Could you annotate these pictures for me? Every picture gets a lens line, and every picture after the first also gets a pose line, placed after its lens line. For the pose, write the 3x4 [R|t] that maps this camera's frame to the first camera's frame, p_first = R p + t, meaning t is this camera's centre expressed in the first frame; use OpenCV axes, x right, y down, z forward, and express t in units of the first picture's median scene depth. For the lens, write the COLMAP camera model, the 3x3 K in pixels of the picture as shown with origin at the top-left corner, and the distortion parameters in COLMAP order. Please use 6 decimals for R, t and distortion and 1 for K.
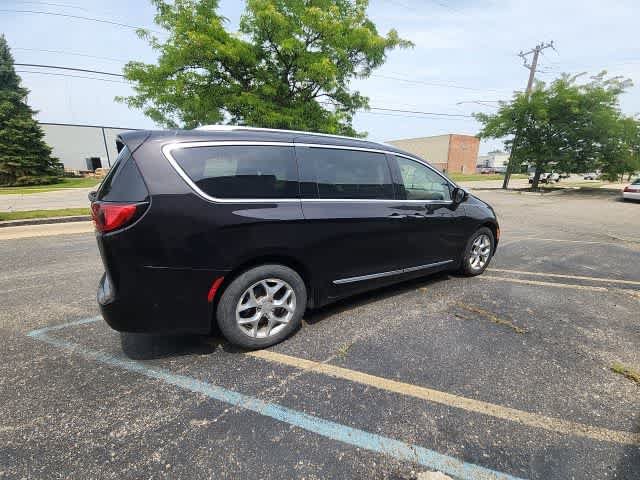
lens RADIAL K [[260.9, 0, 320.0], [0, 260.9, 240.0], [0, 0, 1]] dist [0.028159, -0.018095]
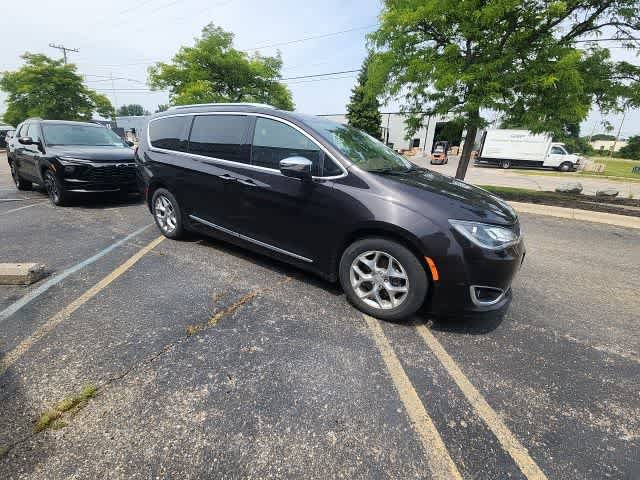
lens RADIAL K [[259.8, 0, 320.0], [0, 259.8, 240.0], [0, 0, 1]] dist [0.024894, -0.015038]
pose [[0.439742, 0.316232, -0.840610, 1.172353], [-0.261875, 0.940437, 0.216794, -0.148960], [0.859098, 0.124801, 0.496362, 0.693918]]
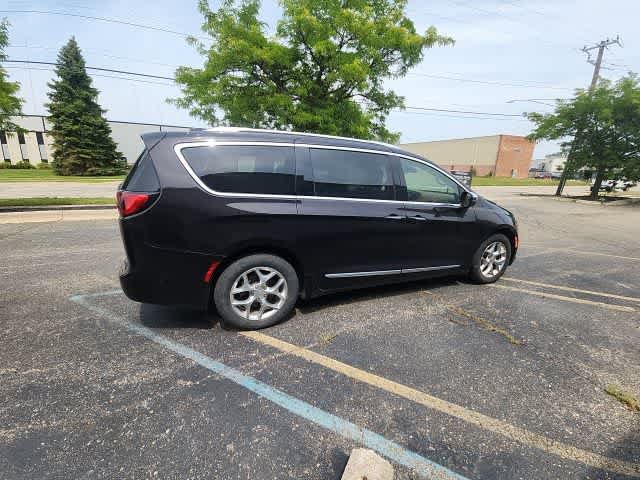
lens RADIAL K [[259.8, 0, 320.0], [0, 259.8, 240.0], [0, 0, 1]] dist [0.024894, -0.015038]
pose [[0.989519, 0.062756, -0.130055, 0.118823], [-0.062120, 0.998029, 0.008948, 0.006618], [0.130360, -0.000775, 0.991466, -0.035279]]
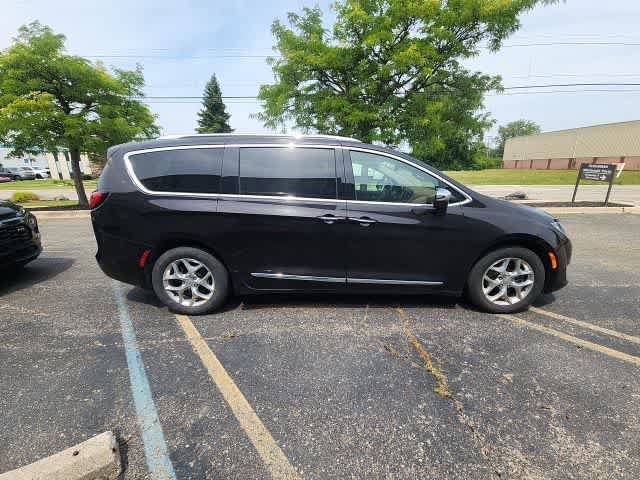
lens RADIAL K [[261.2, 0, 319.1], [0, 261.2, 239.0], [0, 0, 1]] dist [0.024778, -0.014883]
pose [[0.856691, 0.118802, -0.501963, 0.602663], [-0.118870, 0.992394, 0.032003, -0.034269], [0.501947, 0.032252, 0.864297, 0.162189]]
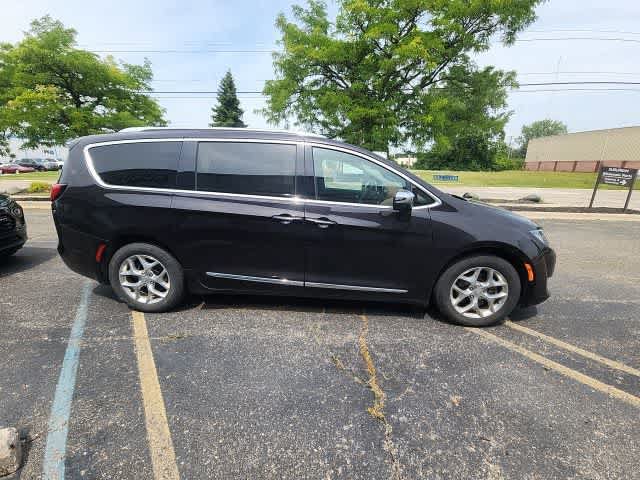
lens RADIAL K [[260.4, 0, 319.7], [0, 260.4, 239.6], [0, 0, 1]] dist [0.023616, -0.014279]
pose [[0.826192, 0.154942, -0.541664, 0.715766], [-0.151316, 0.987139, 0.051569, -0.066403], [0.542688, 0.039356, 0.839012, 0.282637]]
